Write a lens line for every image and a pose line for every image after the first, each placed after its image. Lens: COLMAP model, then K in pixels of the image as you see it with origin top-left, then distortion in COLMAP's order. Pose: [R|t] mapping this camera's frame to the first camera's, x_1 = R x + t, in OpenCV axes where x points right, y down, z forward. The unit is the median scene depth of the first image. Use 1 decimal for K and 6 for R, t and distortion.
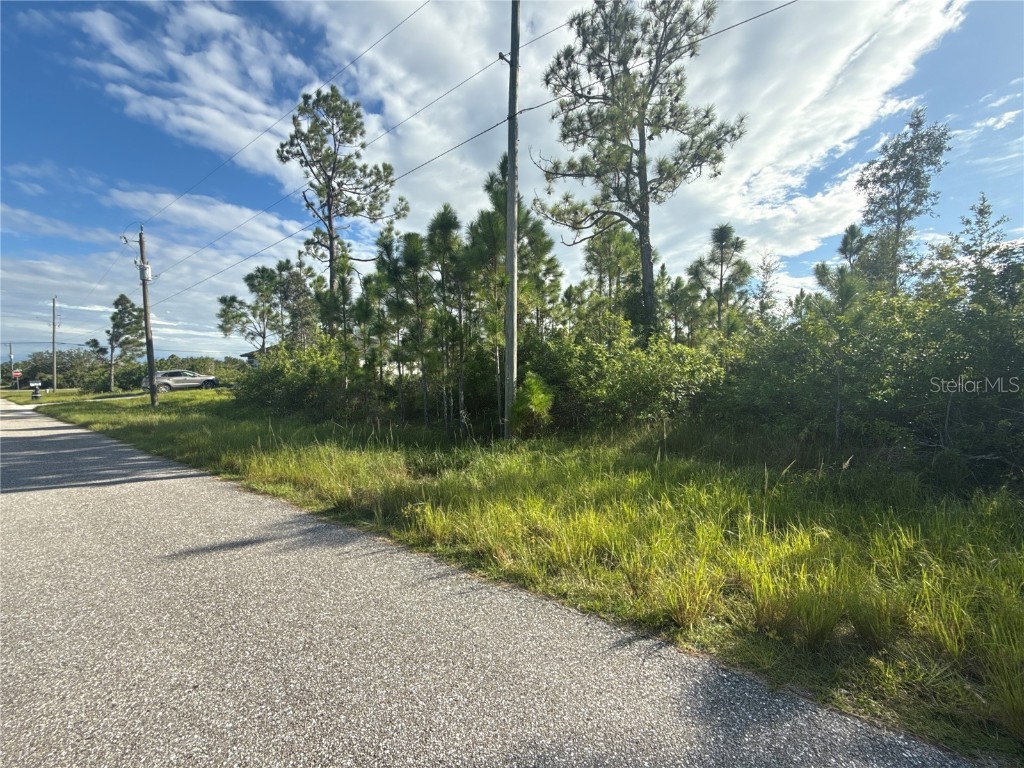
lens RADIAL K [[410.9, 0, 516.1], [0, 410.9, 384.0], [0, 0, 1]] dist [-0.000787, -0.000242]
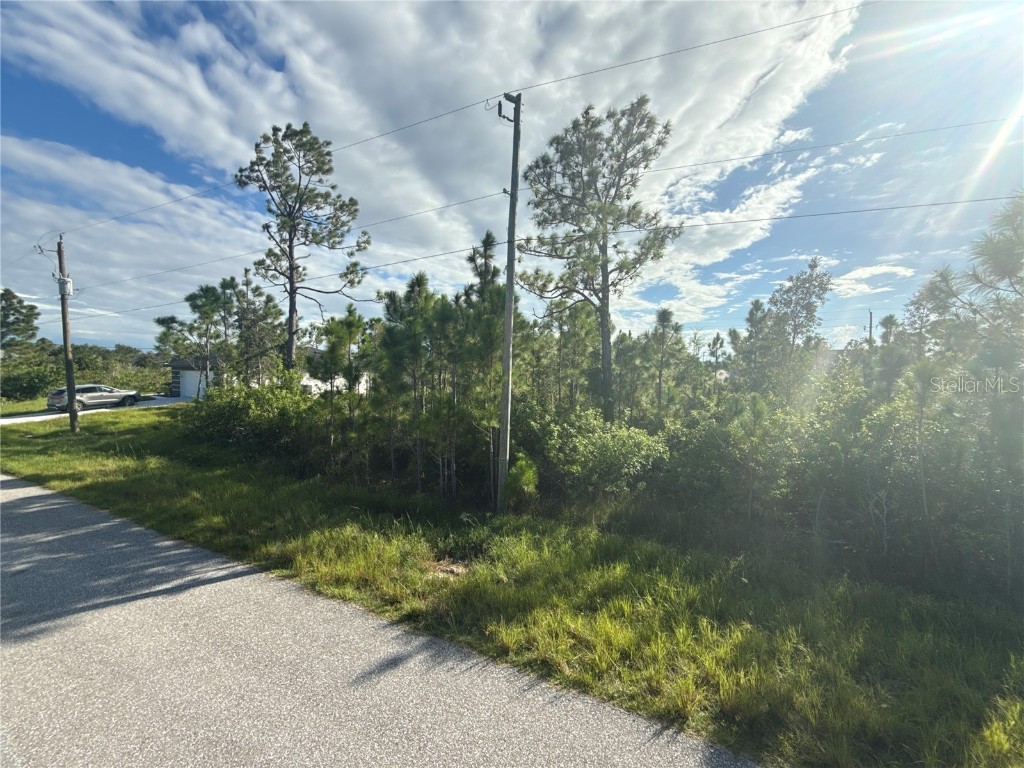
lens RADIAL K [[408.3, 0, 516.8], [0, 408.3, 385.8], [0, 0, 1]] dist [-0.001146, -0.000220]
pose [[0.985816, 0.018342, 0.166824, -0.170559], [-0.020936, 0.999685, 0.013806, -0.230582], [-0.166518, -0.017103, 0.985890, -0.163474]]
